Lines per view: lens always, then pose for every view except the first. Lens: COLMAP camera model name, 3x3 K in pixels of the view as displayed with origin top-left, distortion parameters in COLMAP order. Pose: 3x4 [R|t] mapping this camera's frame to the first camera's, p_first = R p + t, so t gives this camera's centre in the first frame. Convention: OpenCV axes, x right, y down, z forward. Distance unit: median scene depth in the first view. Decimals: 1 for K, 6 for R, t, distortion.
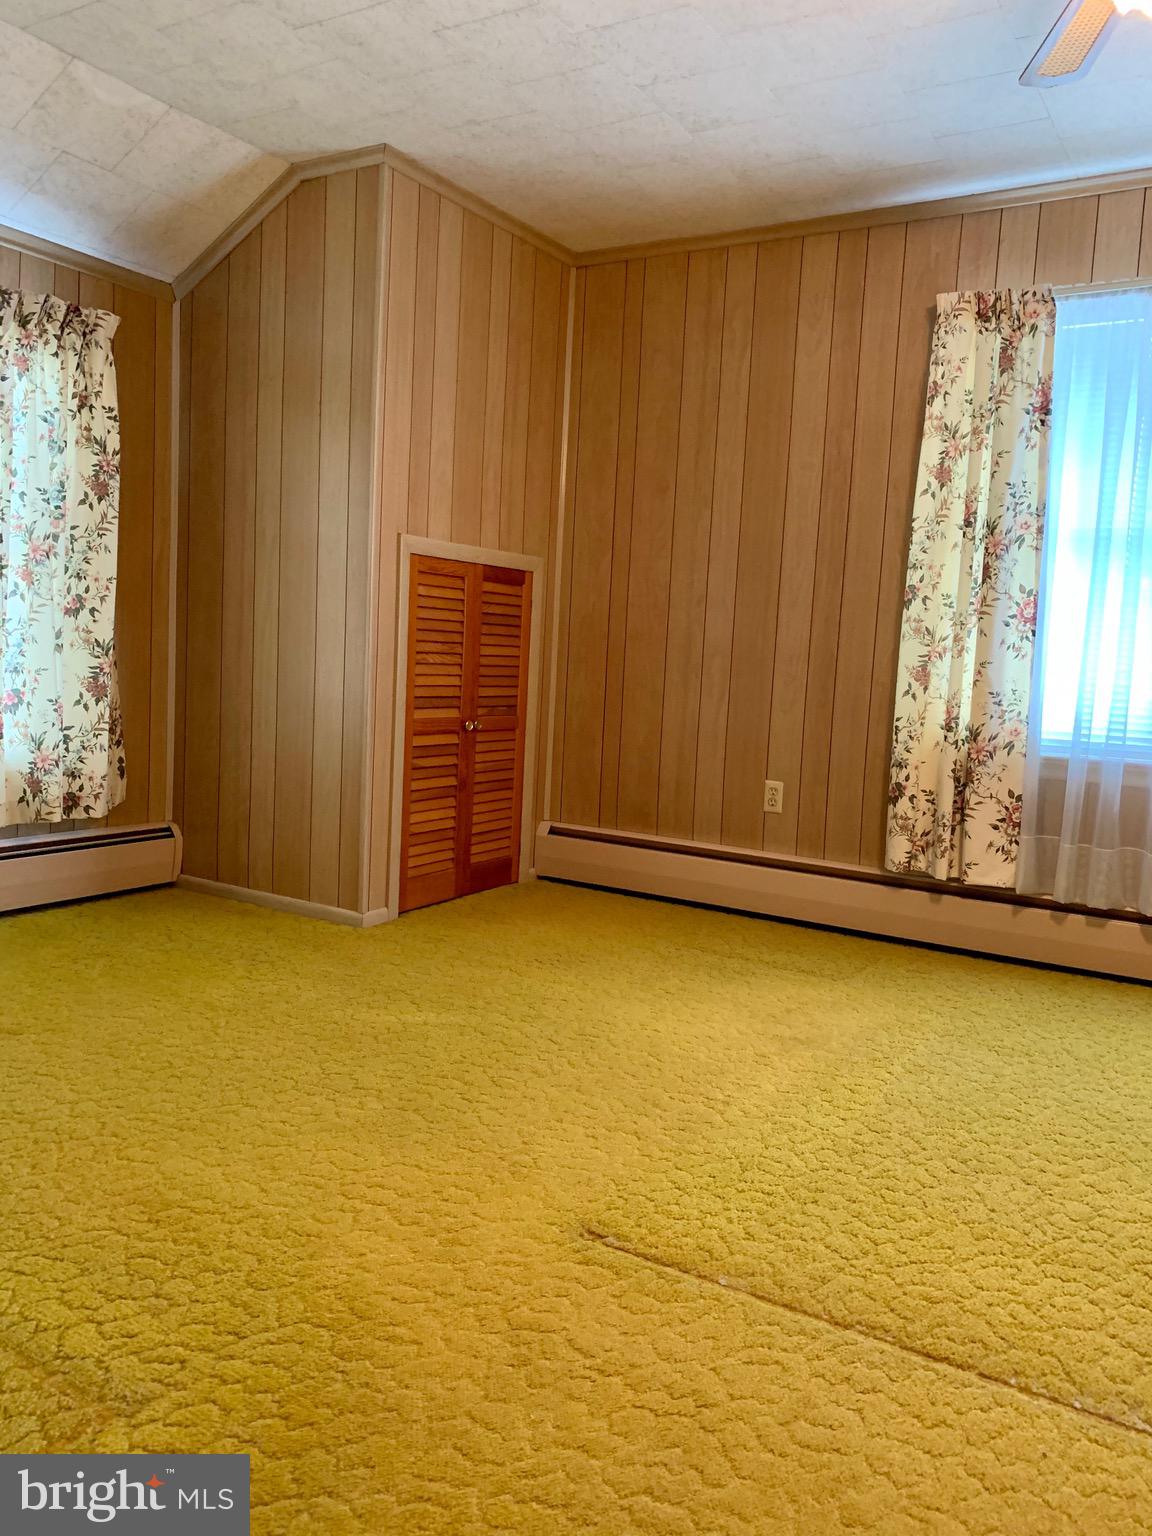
lens RADIAL K [[1169.3, 0, 582.6], [0, 1169.3, 755.8], [0, 0, 1]] dist [0.020037, -0.016264]
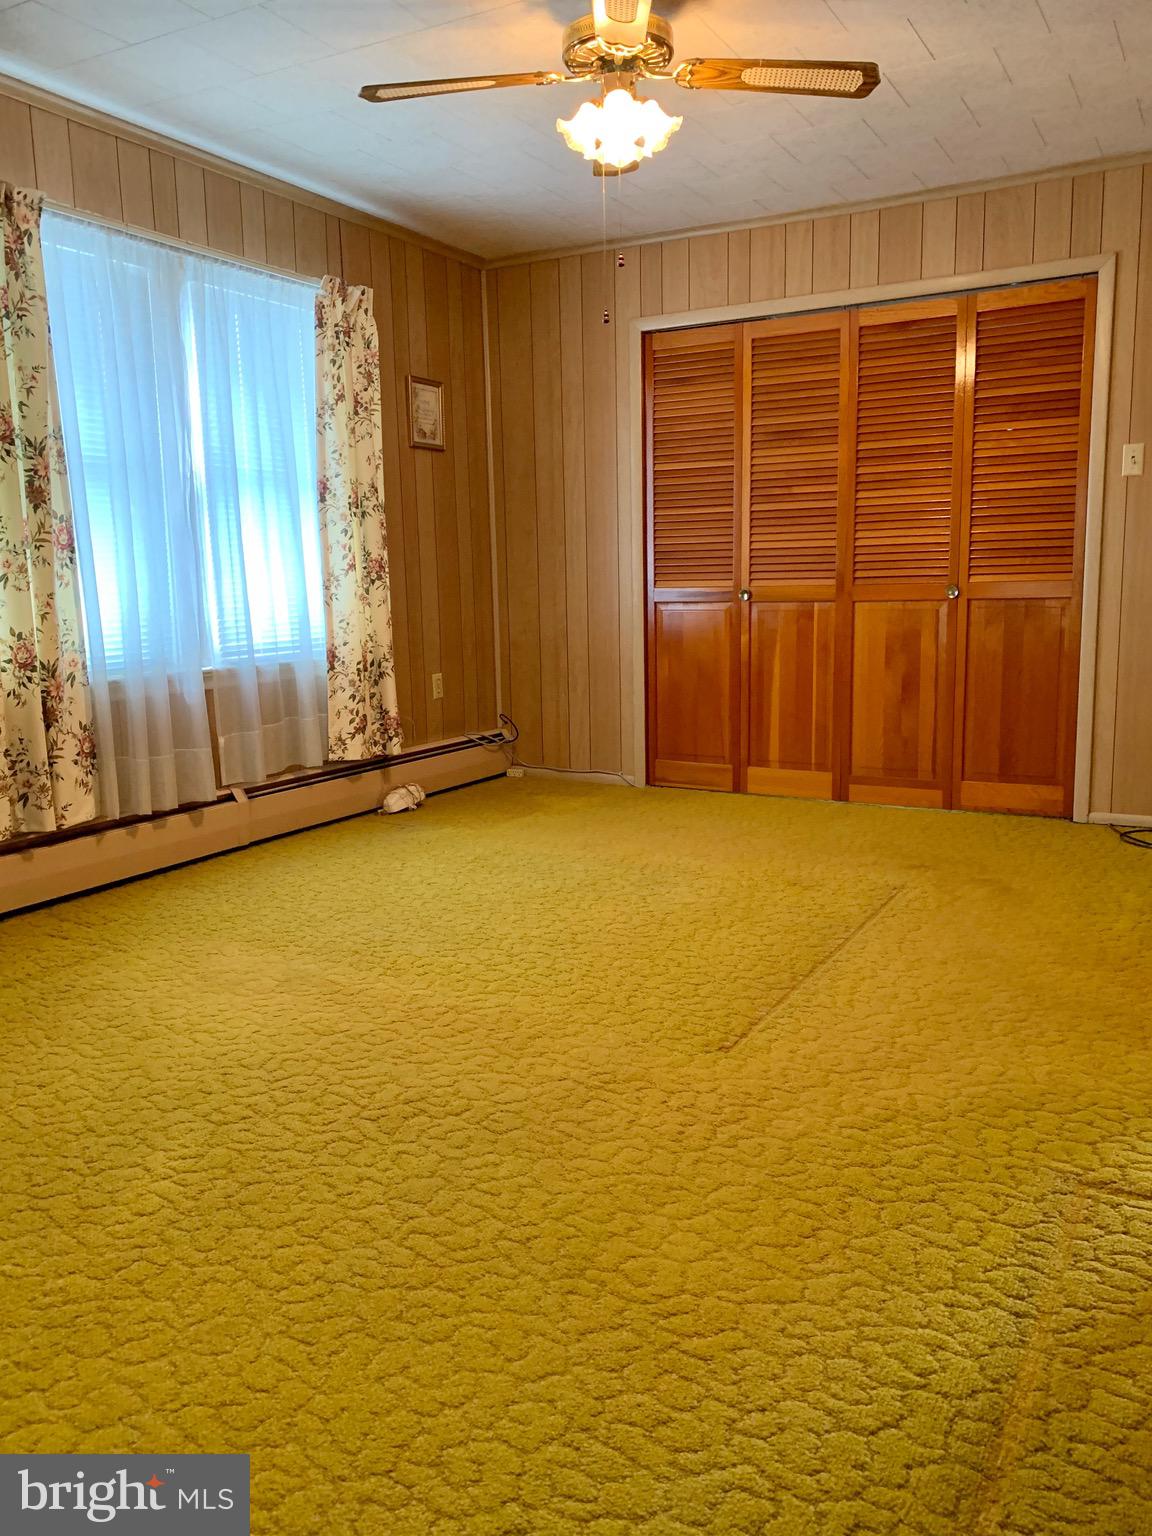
lens RADIAL K [[1169.3, 0, 582.6], [0, 1169.3, 755.8], [0, 0, 1]] dist [0.020037, -0.016264]
pose [[-0.044386, -0.201659, 0.978450, -0.636257], [0.114262, 0.971963, 0.205506, -0.099315], [-0.992459, 0.120922, -0.020100, 0.620505]]
